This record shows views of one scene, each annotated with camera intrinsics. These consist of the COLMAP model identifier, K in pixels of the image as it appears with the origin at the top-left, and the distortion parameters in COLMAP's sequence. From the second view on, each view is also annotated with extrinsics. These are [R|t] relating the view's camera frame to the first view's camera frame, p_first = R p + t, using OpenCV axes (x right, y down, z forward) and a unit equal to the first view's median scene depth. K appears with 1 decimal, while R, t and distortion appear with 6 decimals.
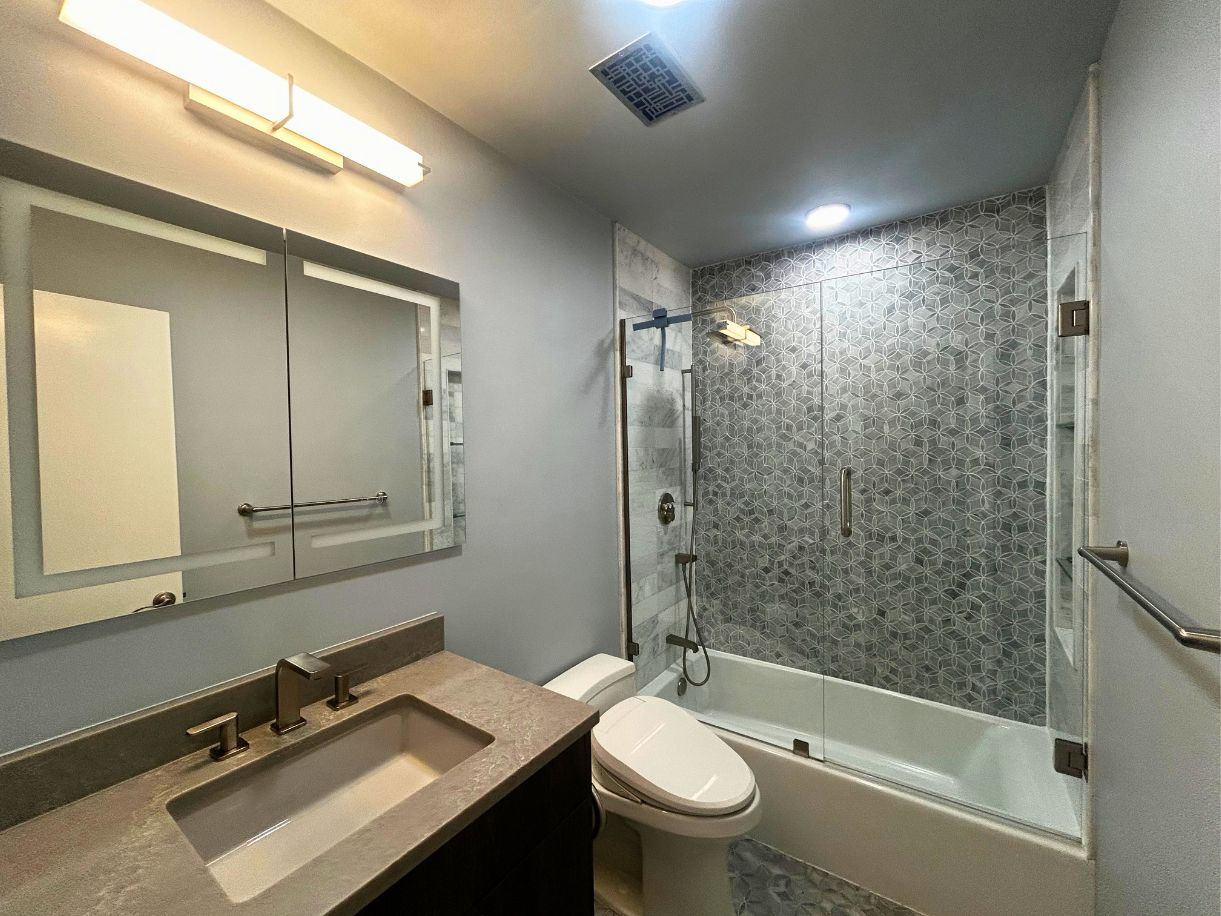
lens RADIAL K [[492.6, 0, 611.6], [0, 492.6, 454.3], [0, 0, 1]] dist [-0.002403, 0.002538]
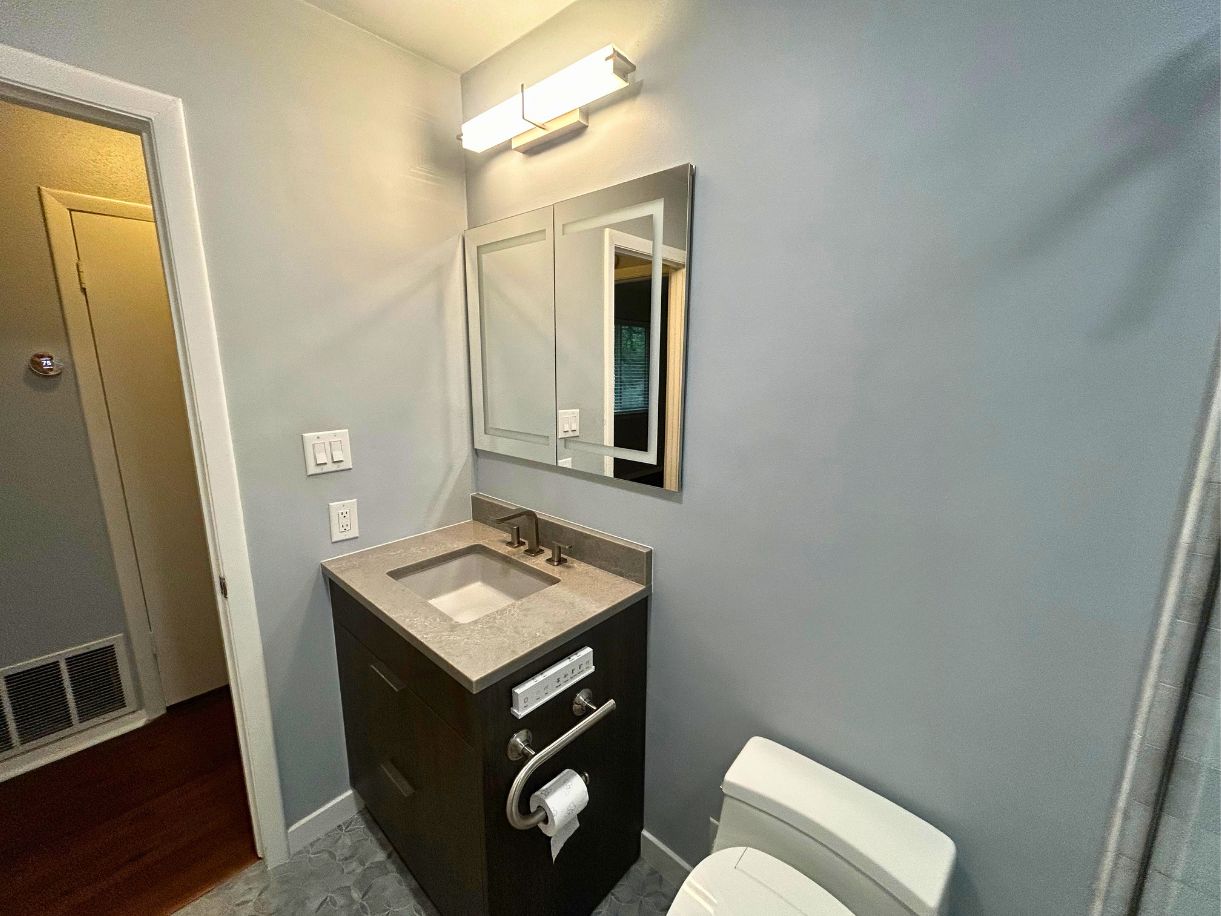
lens RADIAL K [[492.6, 0, 611.6], [0, 492.6, 454.3], [0, 0, 1]] dist [-0.002403, 0.002538]
pose [[-0.124611, 0.196247, -0.972604, 0.709684], [-0.023948, 0.979364, 0.200679, -0.067629], [0.991917, 0.048299, -0.117340, 1.294418]]
